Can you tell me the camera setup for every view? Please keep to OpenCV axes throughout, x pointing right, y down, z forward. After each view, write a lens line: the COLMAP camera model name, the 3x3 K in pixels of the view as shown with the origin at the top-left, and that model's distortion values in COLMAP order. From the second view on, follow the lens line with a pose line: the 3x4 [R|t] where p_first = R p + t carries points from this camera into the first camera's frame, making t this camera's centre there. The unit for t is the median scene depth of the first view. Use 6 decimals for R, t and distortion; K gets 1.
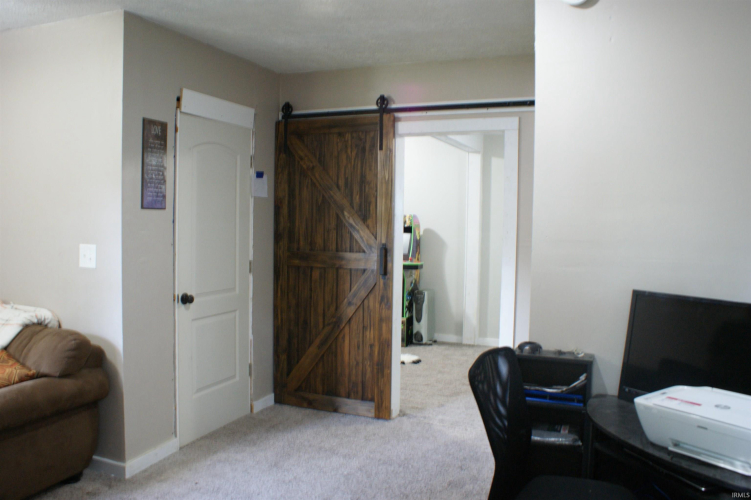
lens RADIAL K [[610.5, 0, 373.9], [0, 610.5, 245.8], [0, 0, 1]] dist [-0.149623, 0.125038]
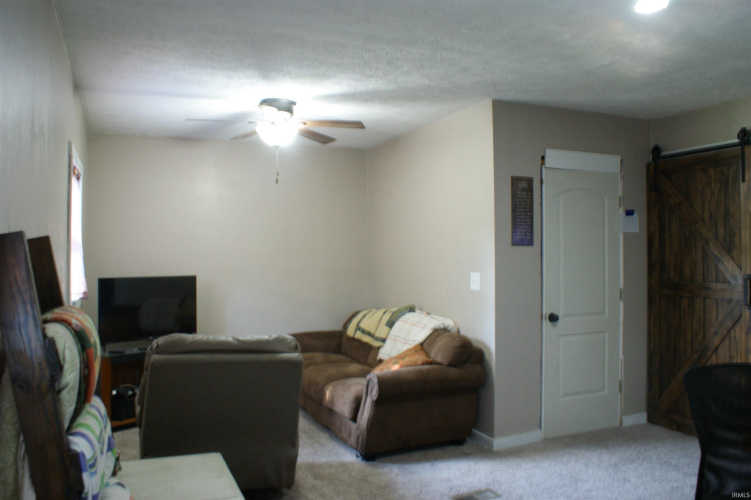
lens RADIAL K [[610.5, 0, 375.8], [0, 610.5, 247.8], [0, 0, 1]] dist [-0.149623, 0.125038]
pose [[0.720799, -0.021272, -0.692818, 0.252475], [-0.016498, 0.998719, -0.047829, 0.009068], [0.692948, 0.045905, 0.719525, -0.127619]]
